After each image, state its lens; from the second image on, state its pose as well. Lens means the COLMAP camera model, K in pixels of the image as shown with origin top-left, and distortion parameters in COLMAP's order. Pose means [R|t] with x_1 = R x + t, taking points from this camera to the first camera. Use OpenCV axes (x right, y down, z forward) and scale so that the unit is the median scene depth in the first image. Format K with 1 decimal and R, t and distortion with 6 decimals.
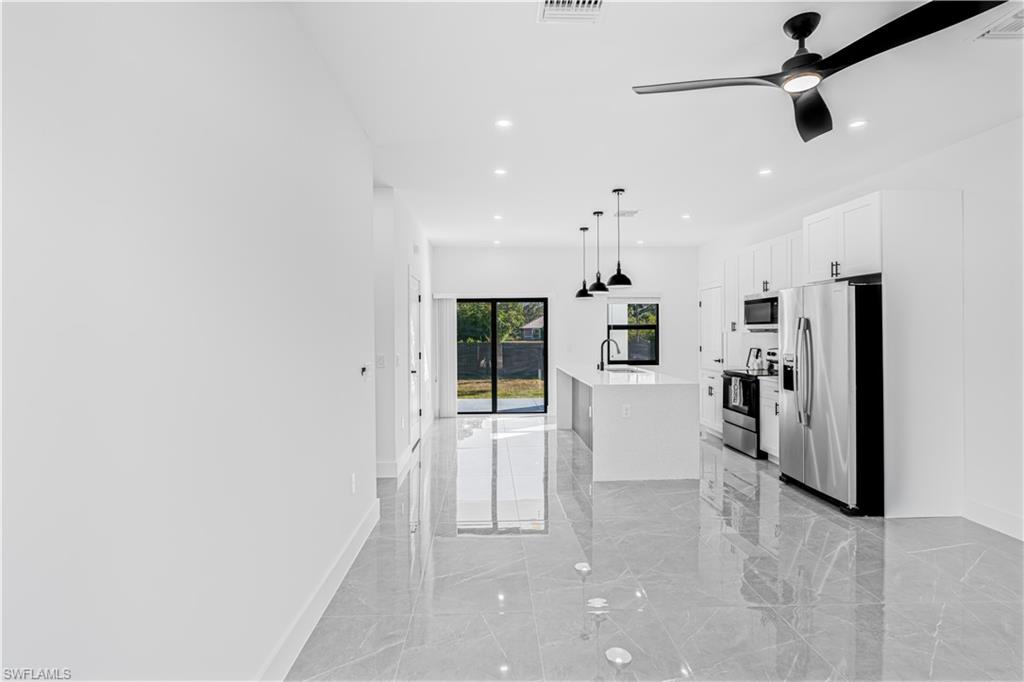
lens RADIAL K [[515.3, 0, 510.8], [0, 515.3, 335.9], [0, 0, 1]] dist [-0.001096, -0.000553]
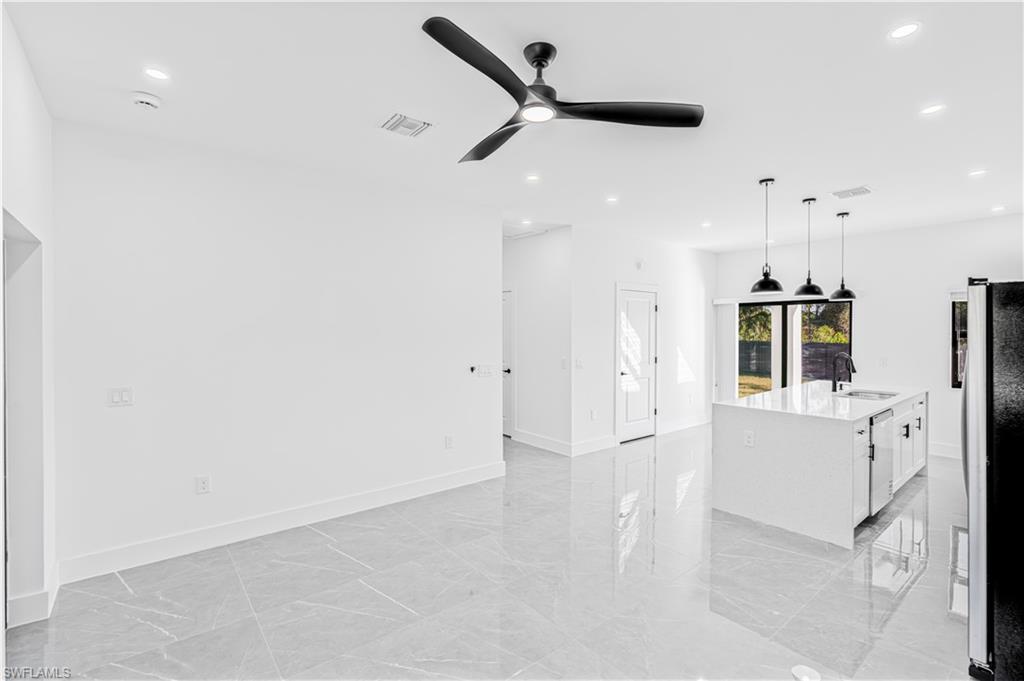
lens RADIAL K [[473.5, 0, 501.7], [0, 473.5, 335.6], [0, 0, 1]] dist [-0.003037, -0.000300]
pose [[0.583929, 0.014757, -0.811671, 0.518555], [-0.007013, 0.999889, 0.013133, -0.028801], [0.811775, -0.001976, 0.583968, 0.163866]]
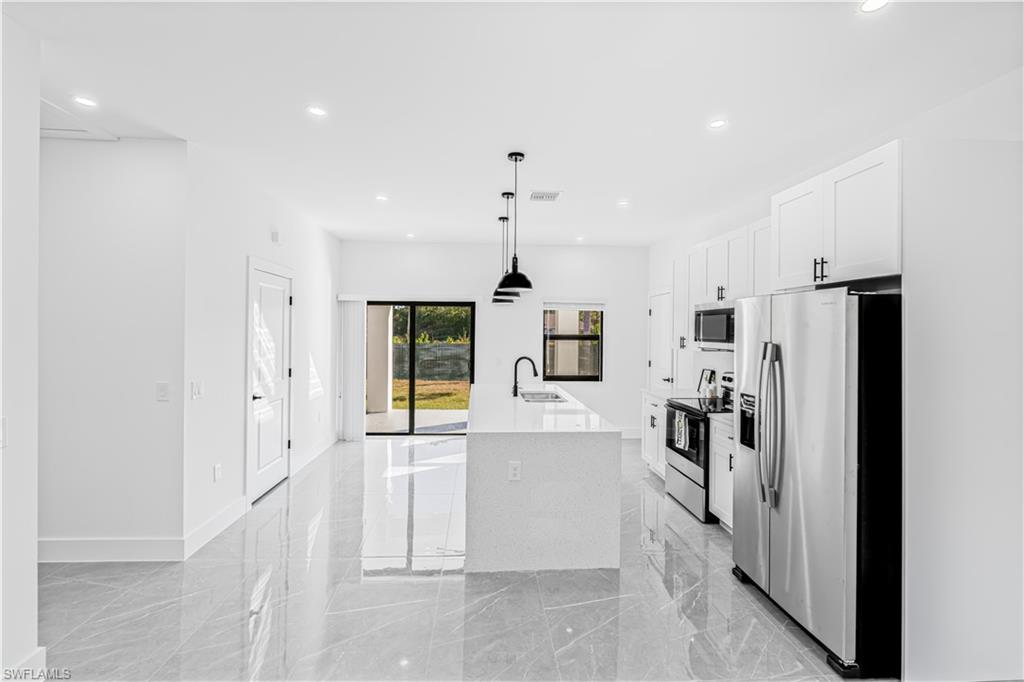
lens RADIAL K [[472.1, 0, 510.9], [0, 472.1, 332.7], [0, 0, 1]] dist [-0.002282, 0.000800]
pose [[0.999557, 0.016860, 0.024524, 0.166495], [-0.016772, 0.999852, -0.003772, -0.029869], [-0.024584, 0.003359, 0.999692, 0.305074]]
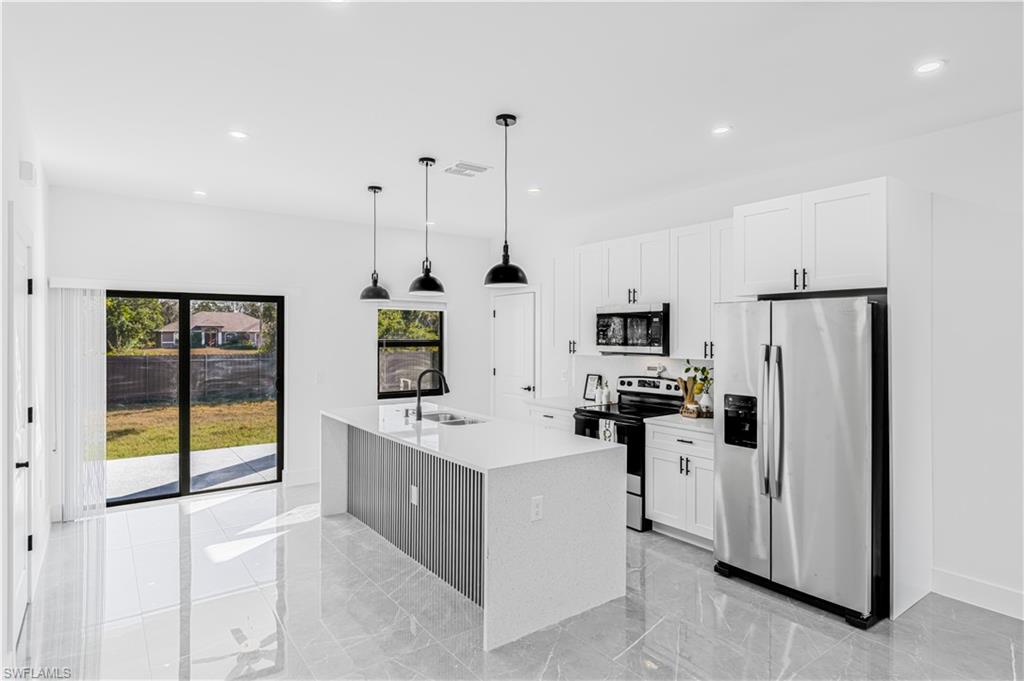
lens RADIAL K [[562.6, 0, 512.0], [0, 562.6, 340.5], [0, 0, 1]] dist [-0.003586, -0.000297]
pose [[0.828963, 0.002201, 0.559299, -0.117684], [-0.002166, 0.999997, -0.000725, -0.030405], [-0.559300, -0.000611, 0.828965, 0.420409]]
